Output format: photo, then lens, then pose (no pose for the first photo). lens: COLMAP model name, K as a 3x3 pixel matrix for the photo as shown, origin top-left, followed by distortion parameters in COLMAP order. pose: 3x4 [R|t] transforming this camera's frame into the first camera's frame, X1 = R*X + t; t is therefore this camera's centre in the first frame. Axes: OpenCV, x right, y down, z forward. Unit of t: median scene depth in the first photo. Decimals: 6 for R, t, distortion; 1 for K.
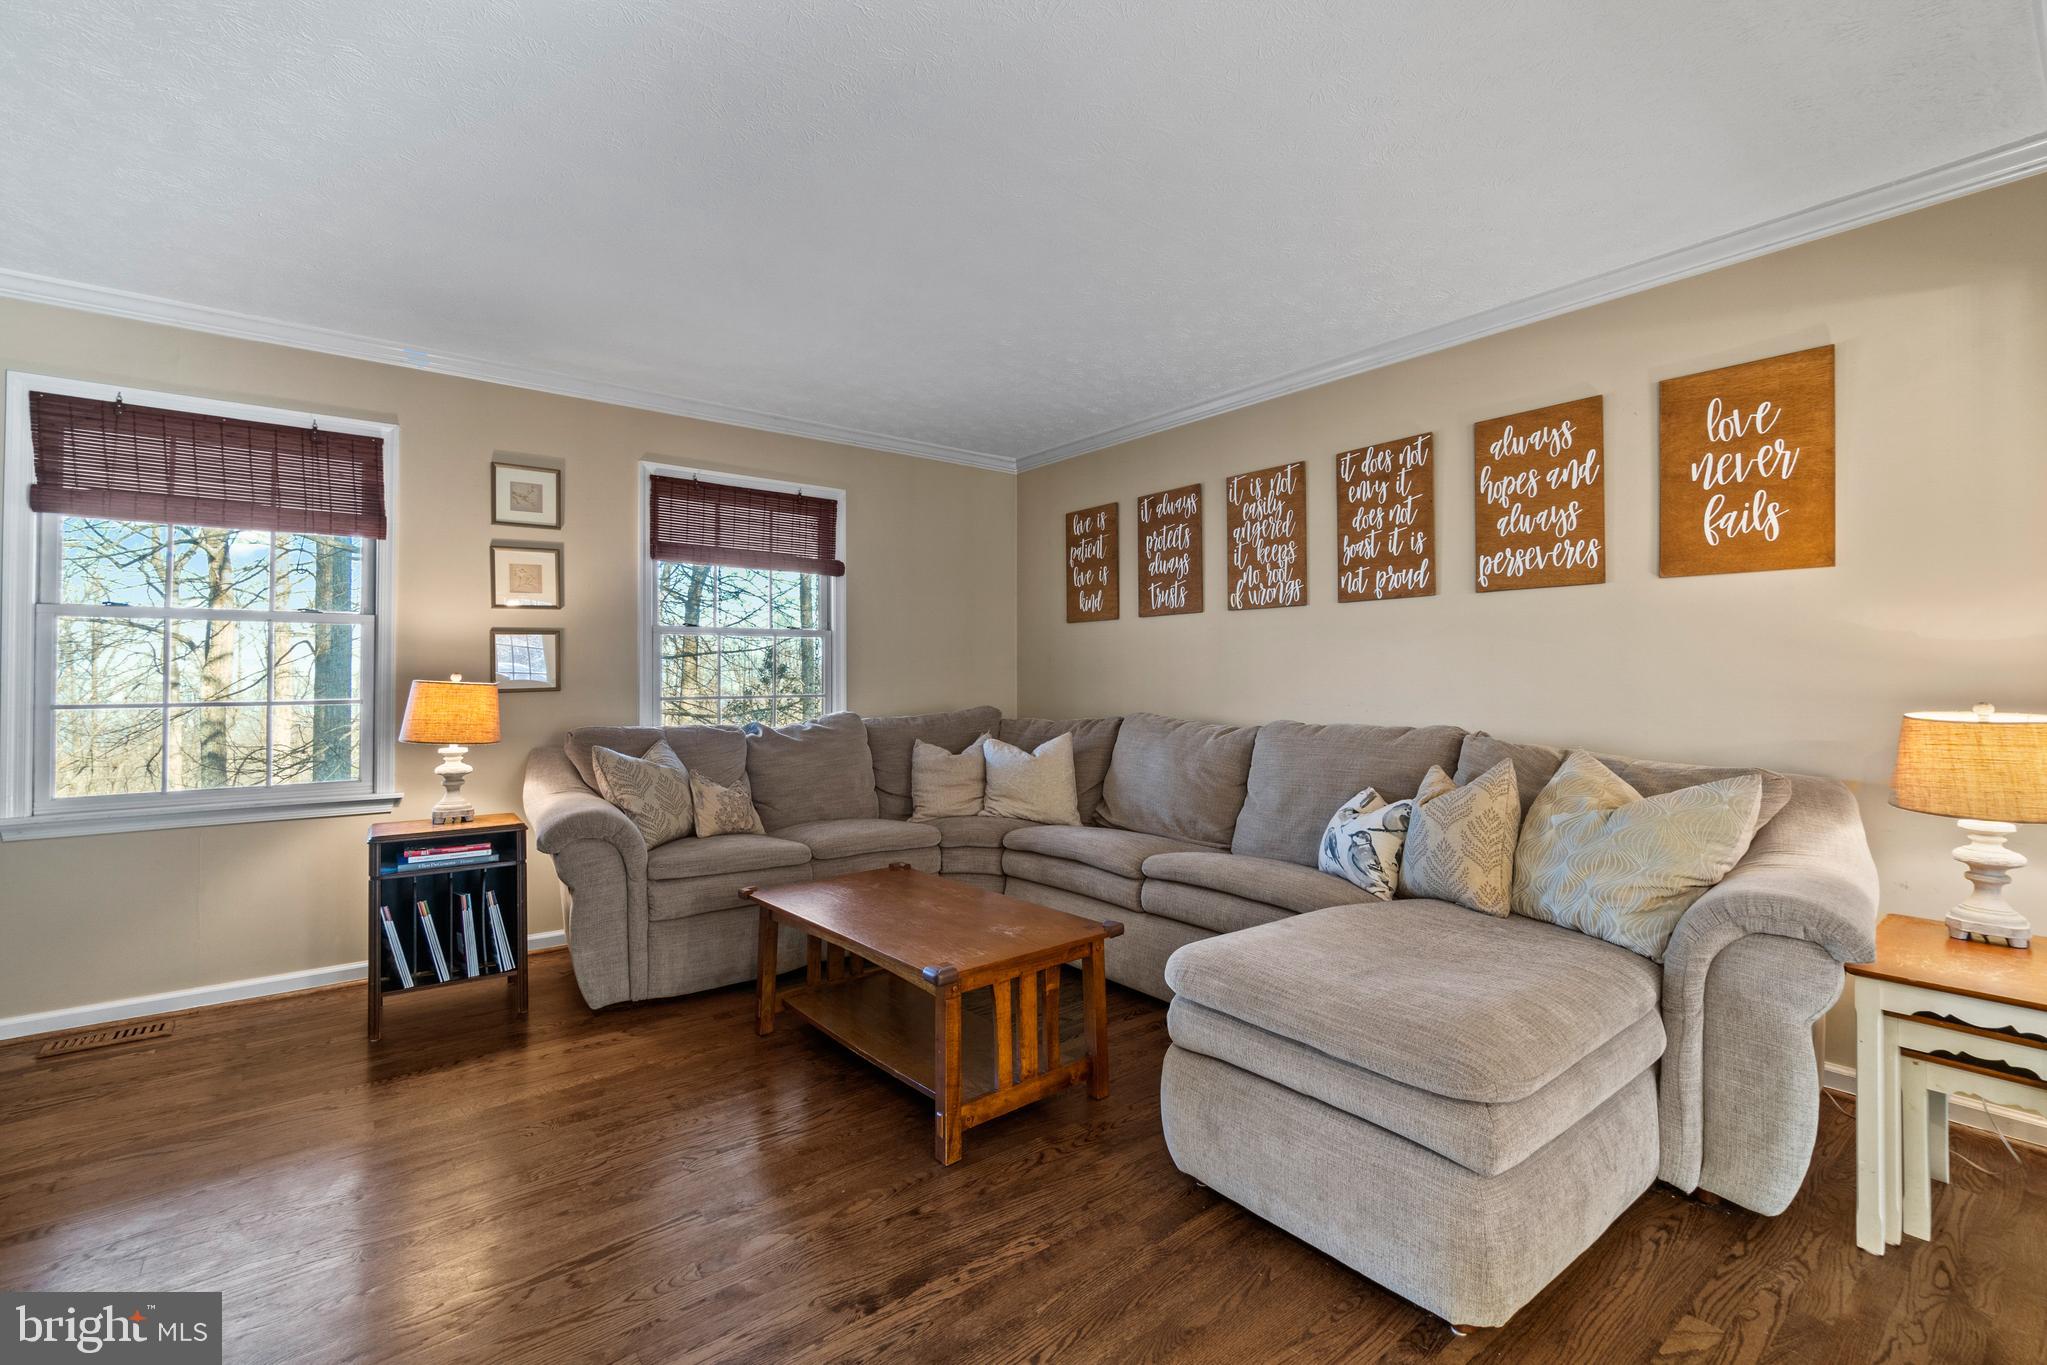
lens RADIAL K [[881.7, 0, 1029.4], [0, 881.7, 670.7], [0, 0, 1]] dist [-0.009562, 0.003881]
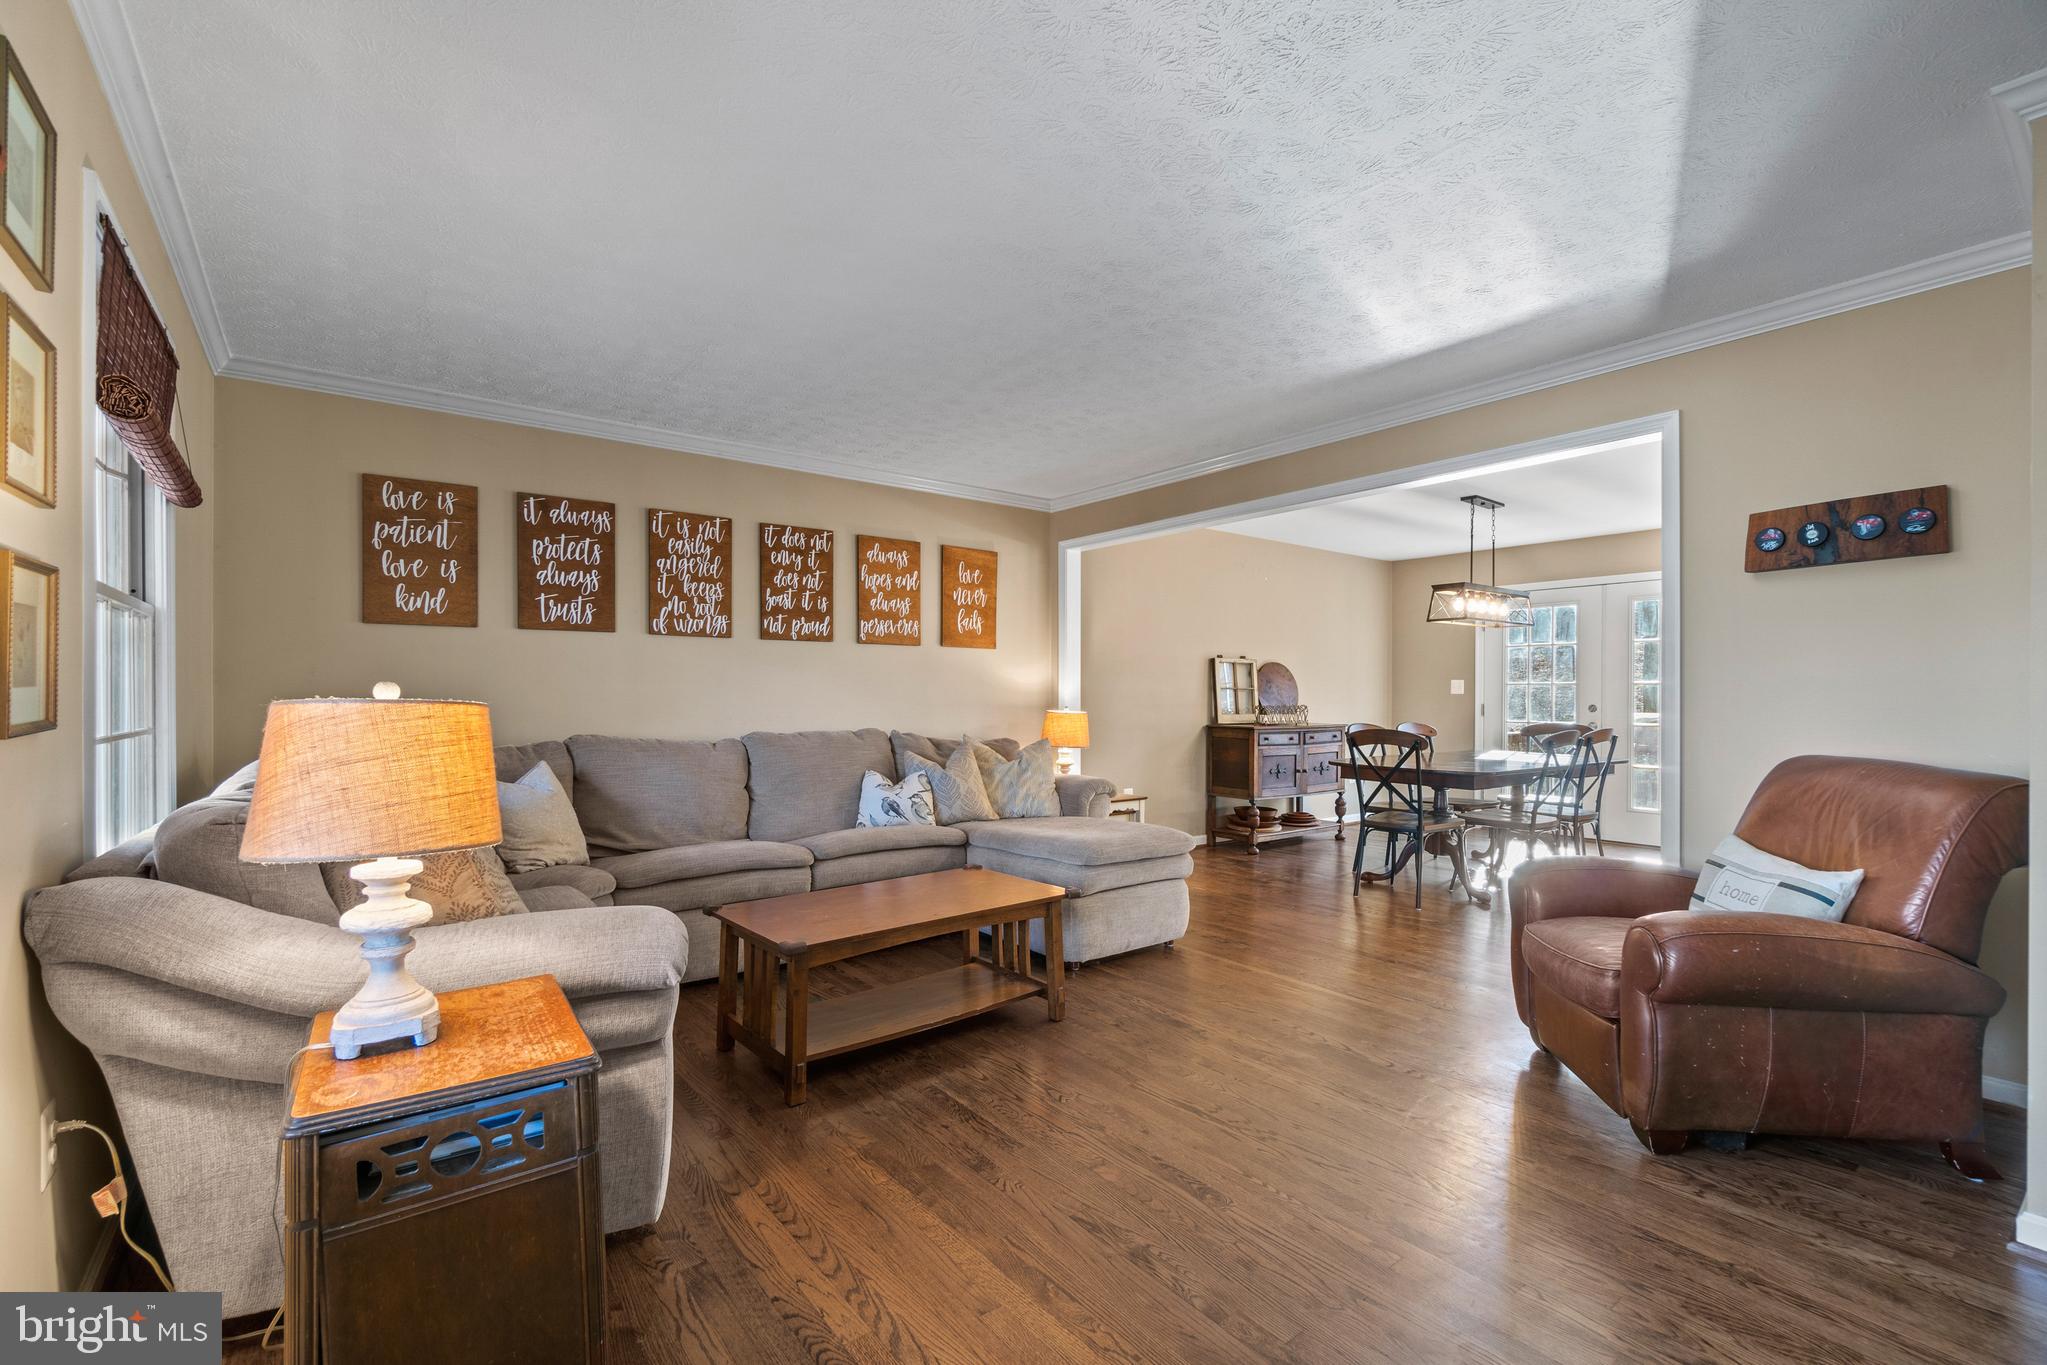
lens RADIAL K [[881.7, 0, 1004.0], [0, 881.7, 696.8], [0, 0, 1]] dist [-0.009562, 0.003881]
pose [[0.032972, 0.003339, 0.999451, -0.888757], [-0.008442, 0.999960, -0.003062, 0.007393], [-0.999421, -0.008336, 0.032998, 0.584216]]
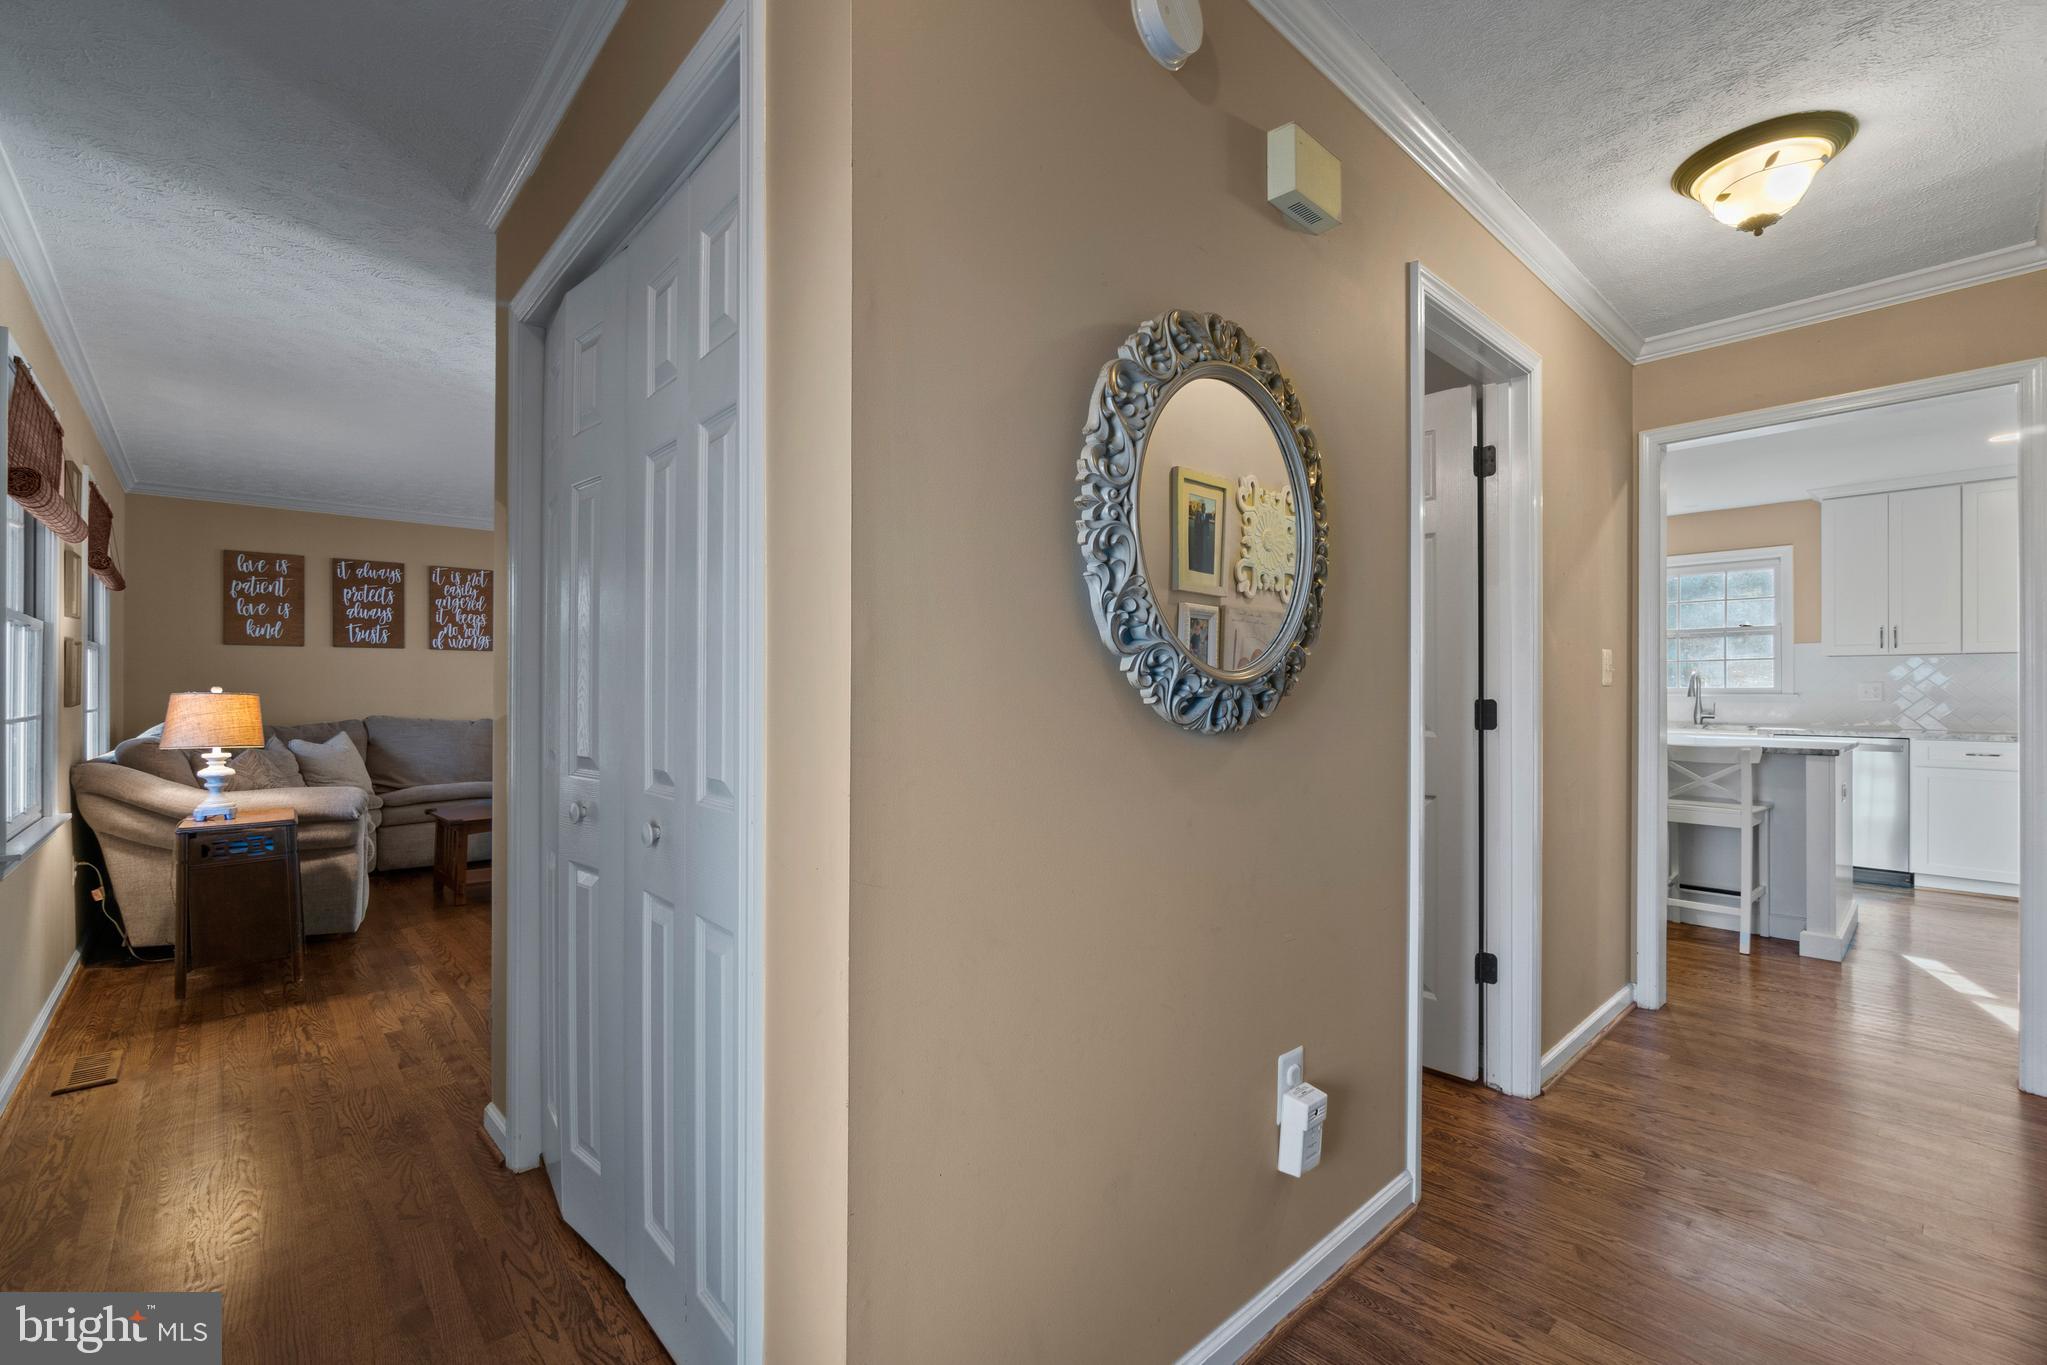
lens RADIAL K [[881.7, 0, 1005.6], [0, 881.7, 682.8], [0, 0, 1]] dist [-0.009562, 0.003881]
pose [[-0.047440, 0.011143, 0.998812, -1.529389], [-0.006041, 0.999916, -0.011442, 0.004432], [-0.998856, -0.006576, -0.047369, 0.039025]]
